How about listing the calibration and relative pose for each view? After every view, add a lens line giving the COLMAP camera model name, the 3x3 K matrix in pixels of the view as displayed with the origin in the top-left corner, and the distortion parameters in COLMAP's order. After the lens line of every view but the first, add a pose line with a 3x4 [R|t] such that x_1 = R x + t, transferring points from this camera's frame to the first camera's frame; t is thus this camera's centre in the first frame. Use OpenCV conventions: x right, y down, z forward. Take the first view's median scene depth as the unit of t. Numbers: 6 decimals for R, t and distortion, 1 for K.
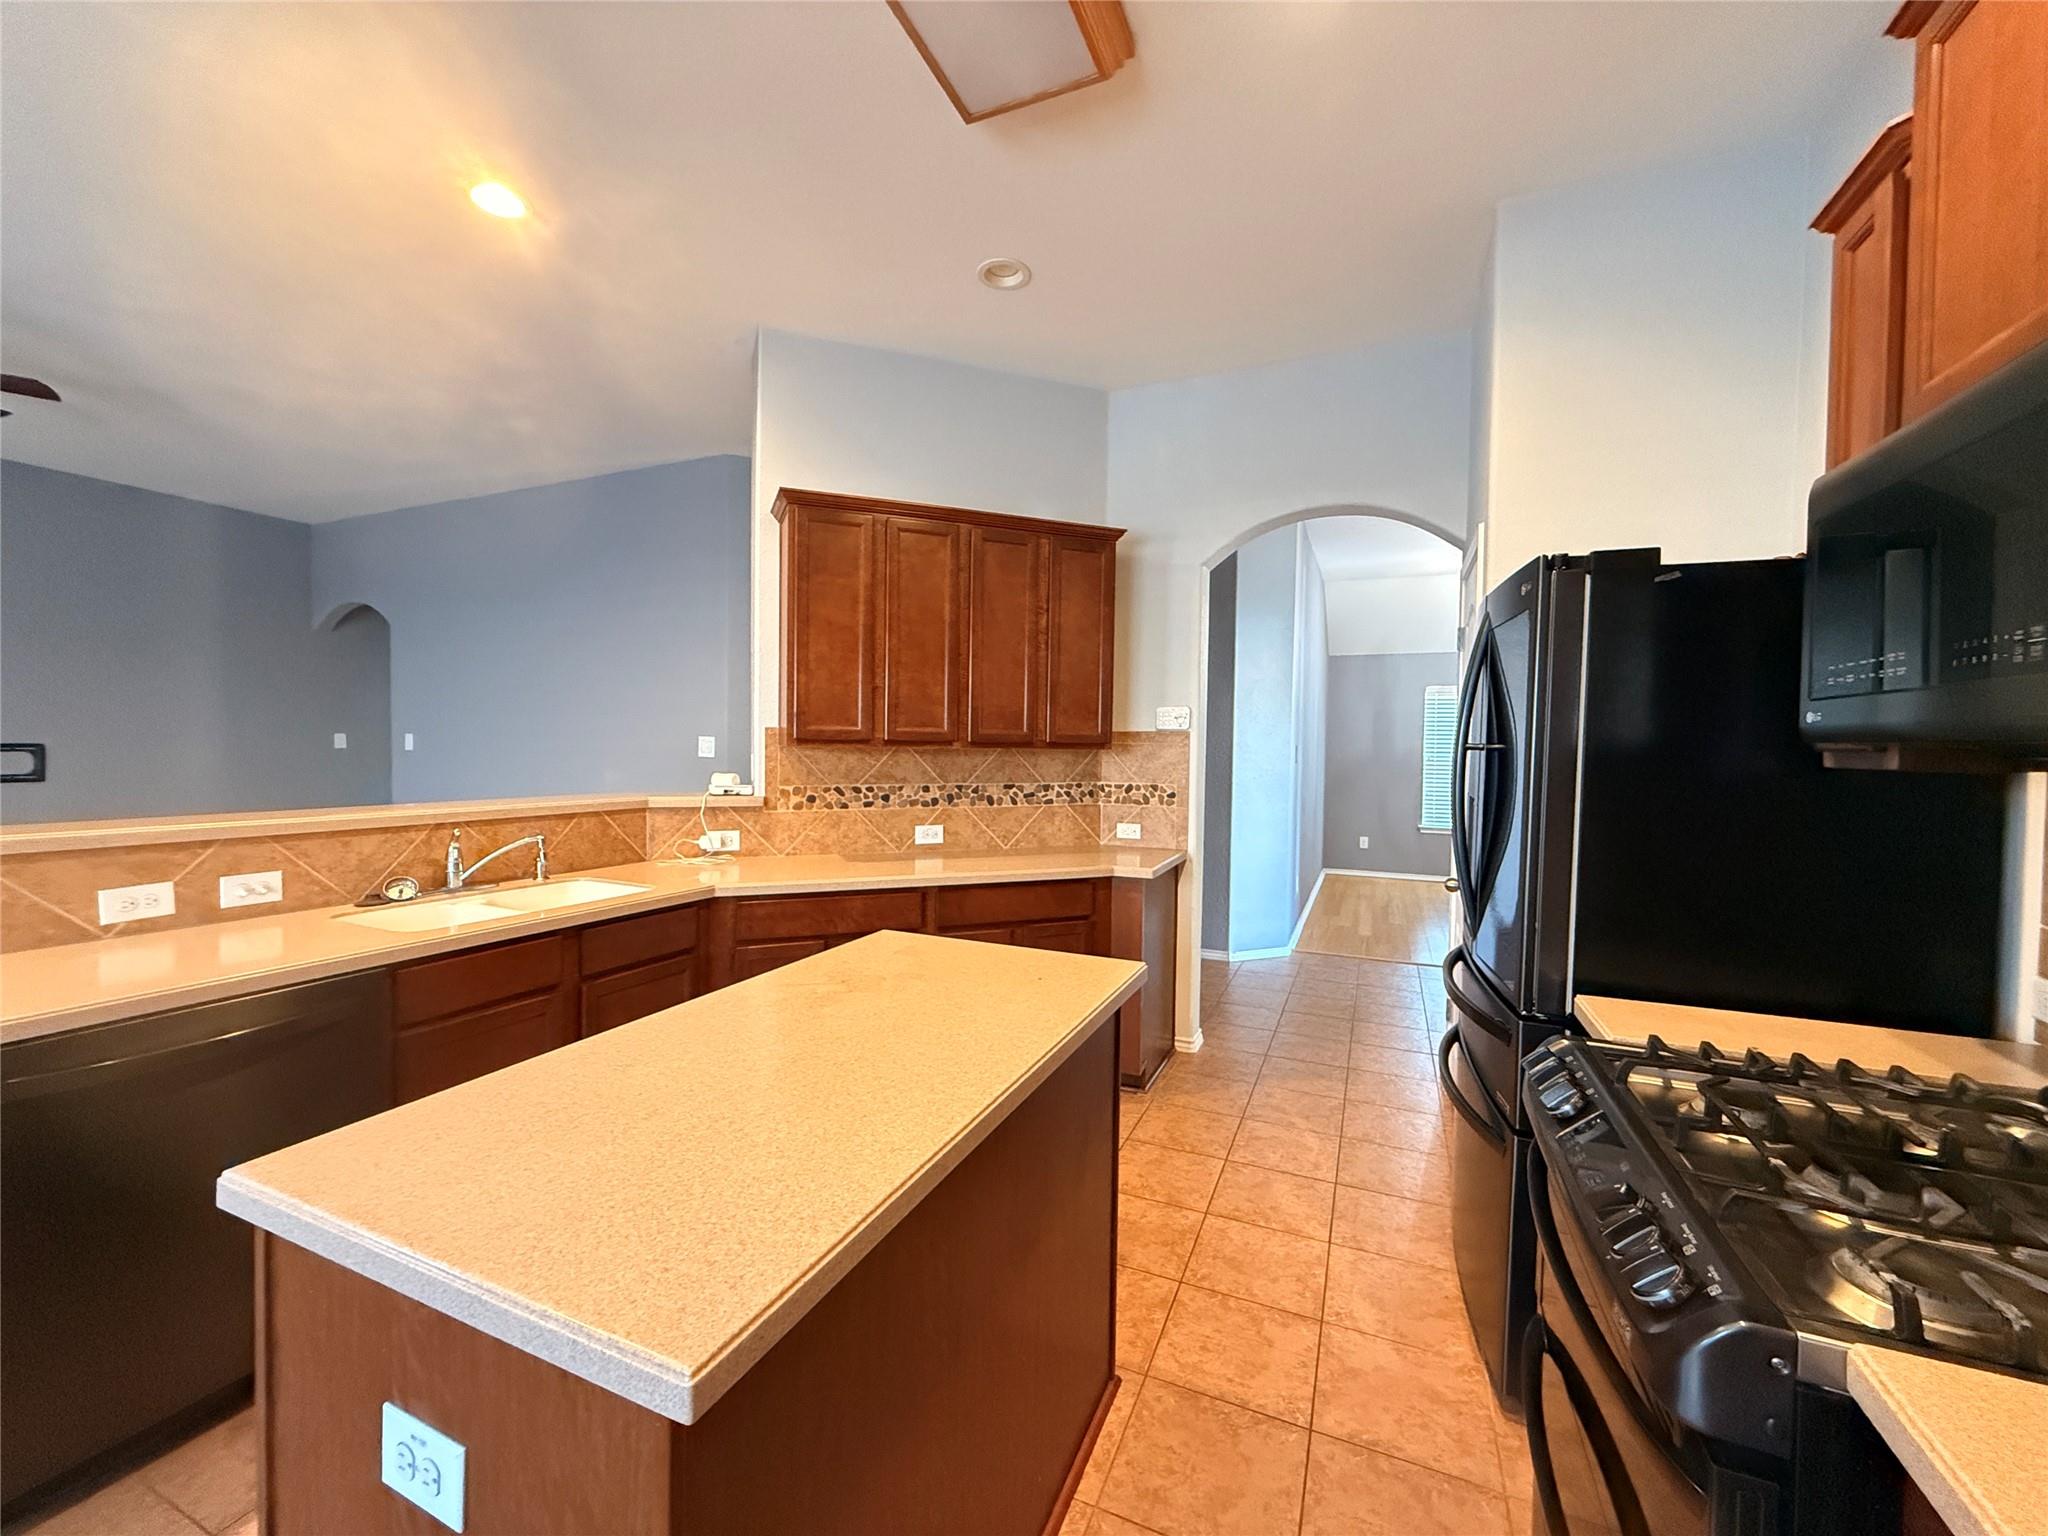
lens RADIAL K [[817.2, 0, 1016.1], [0, 817.2, 766.6], [0, 0, 1]] dist [0.000070, -0.000514]
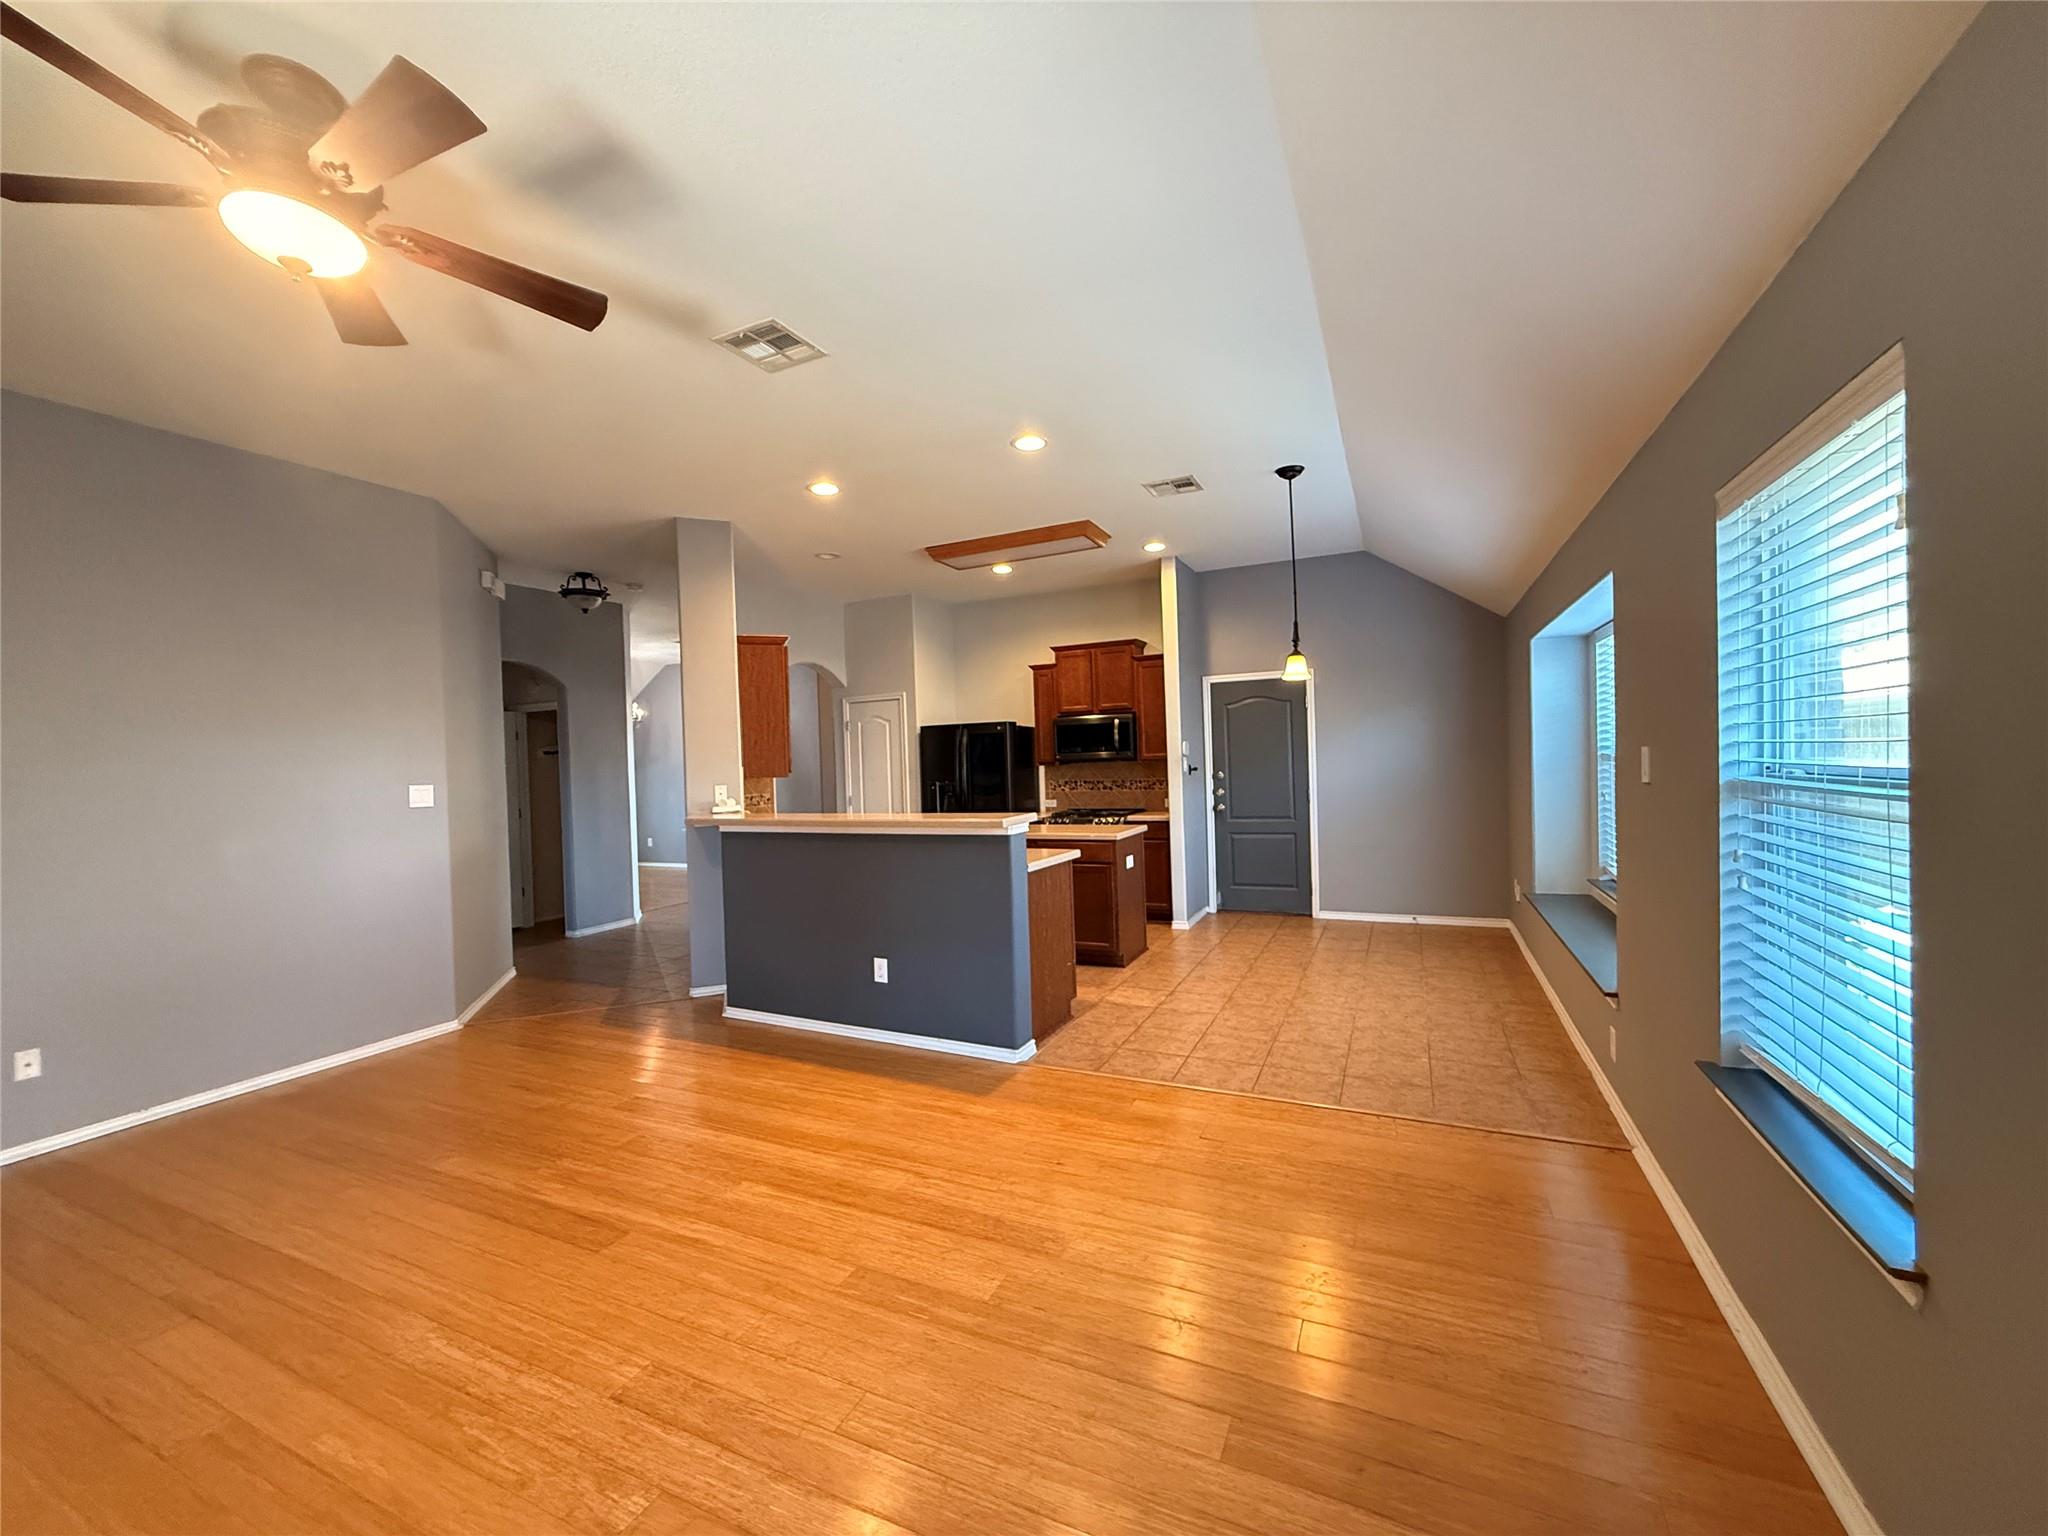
lens RADIAL K [[817.2, 0, 1019.6], [0, 817.2, 772.7], [0, 0, 1]] dist [0.000070, -0.000514]
pose [[0.019465, -0.029080, 0.999388, -1.779255], [0.063390, 0.997602, 0.027793, -0.045254], [-0.997799, 0.062810, 0.021261, 0.394454]]
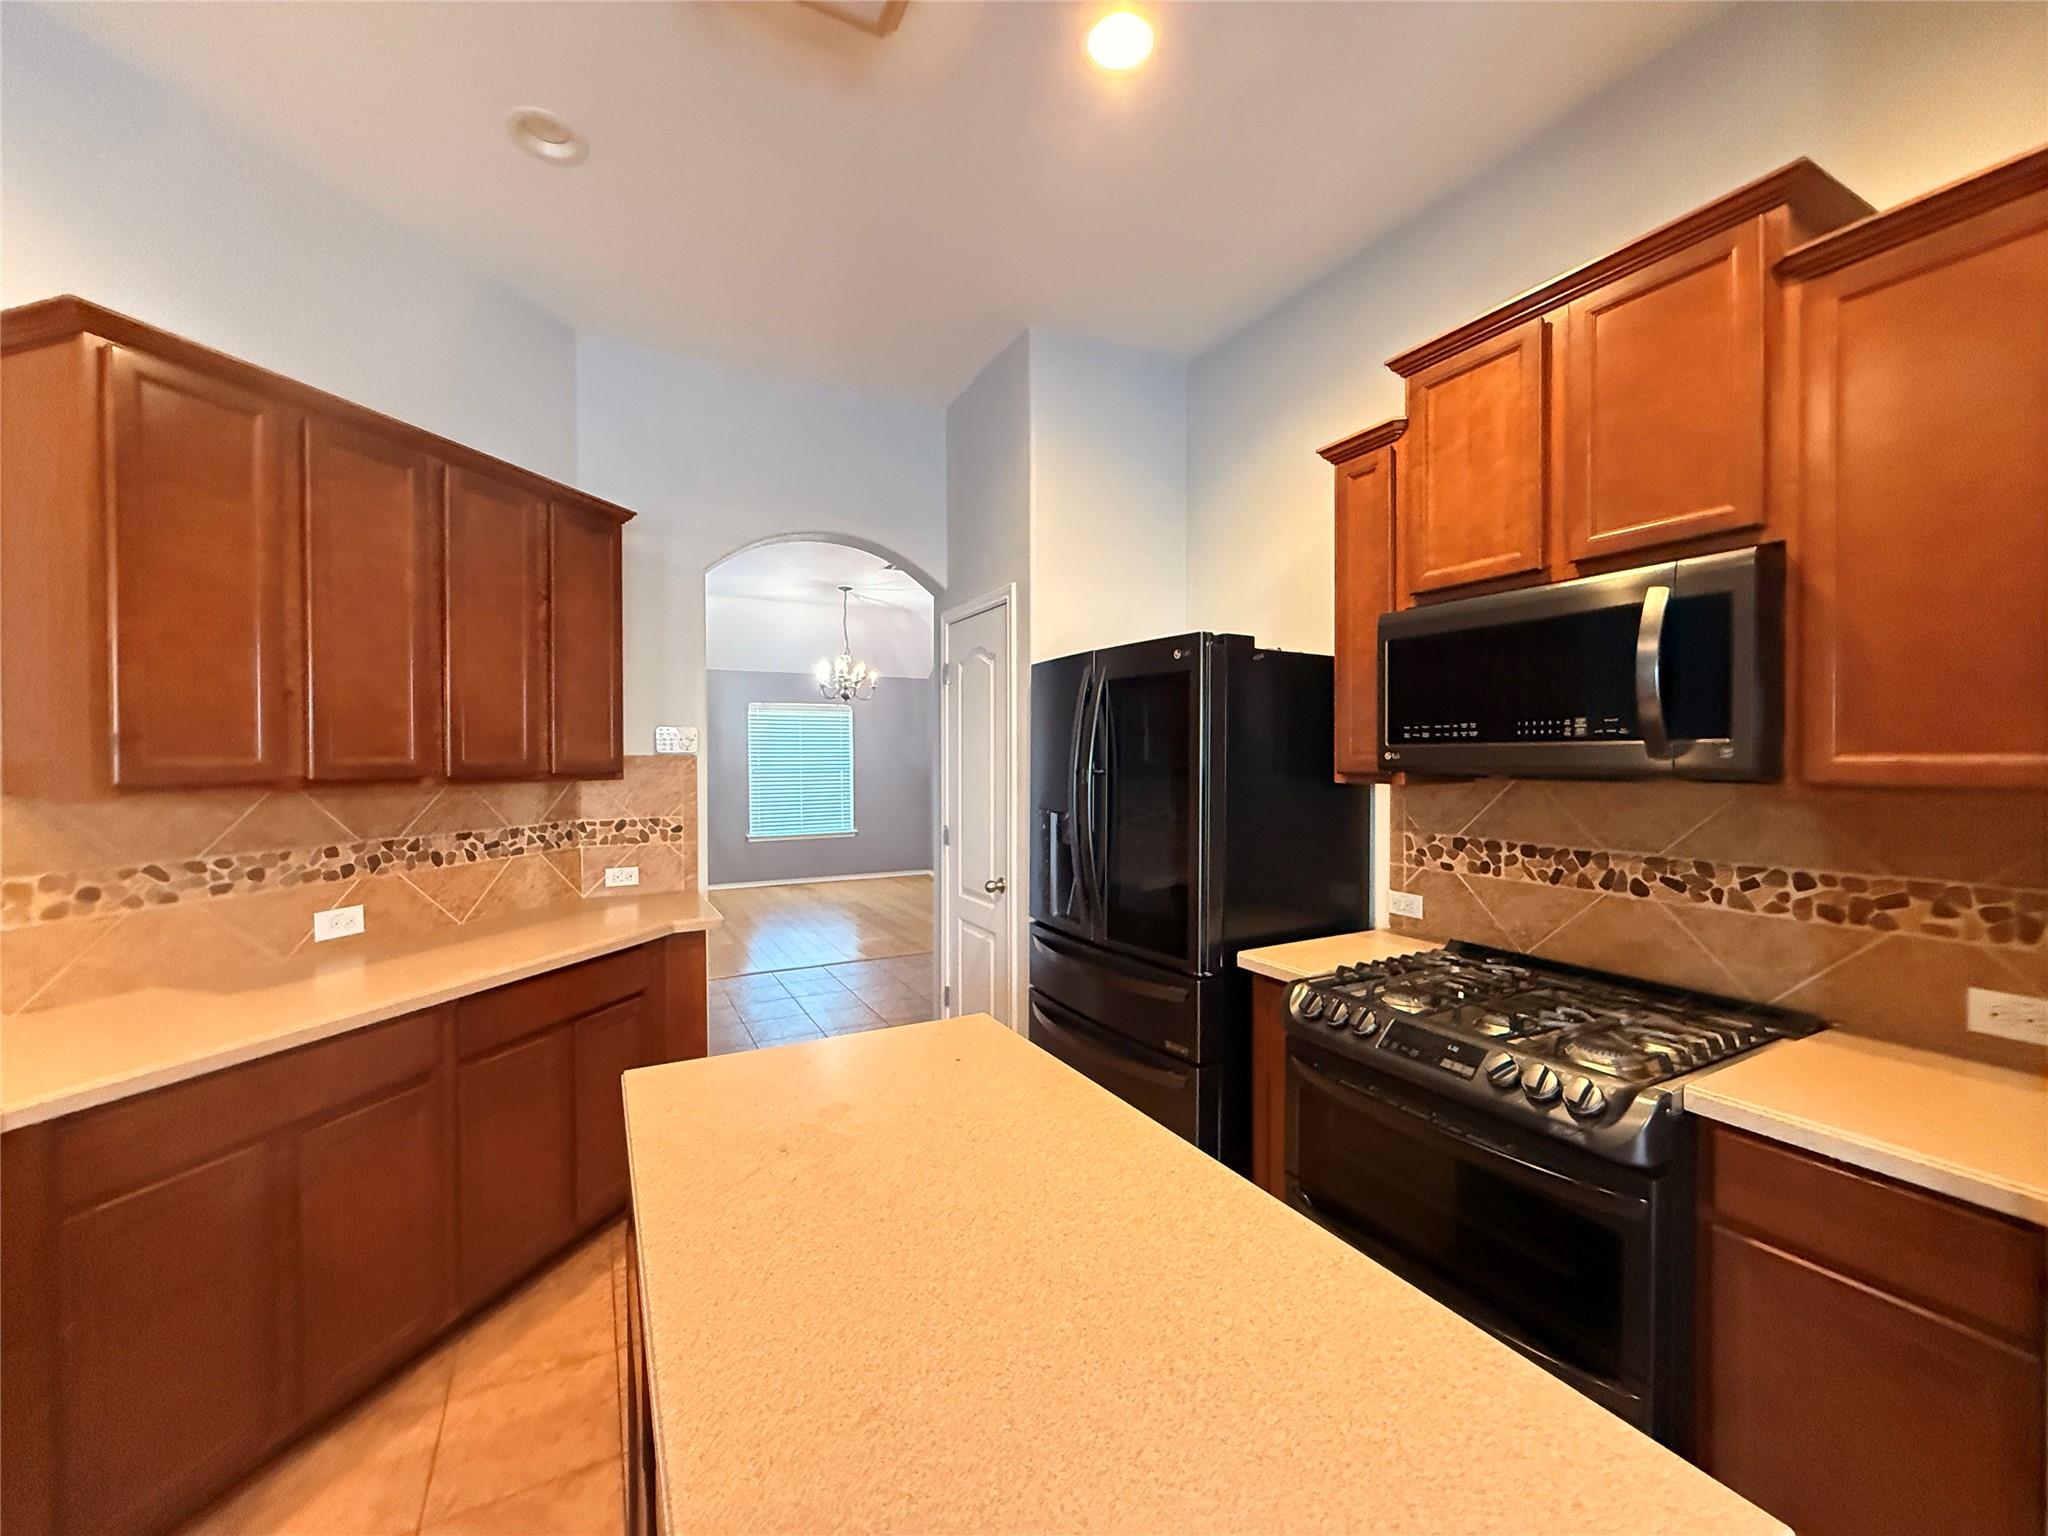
lens RADIAL K [[817.2, 0, 1018.5], [0, 817.2, 768.1], [0, 0, 1]] dist [0.000070, -0.000514]
pose [[0.617196, -0.026390, 0.786366, -0.279851], [0.033501, 0.999412, 0.007246, -0.024779], [-0.786096, 0.021872, 0.617718, 0.188855]]
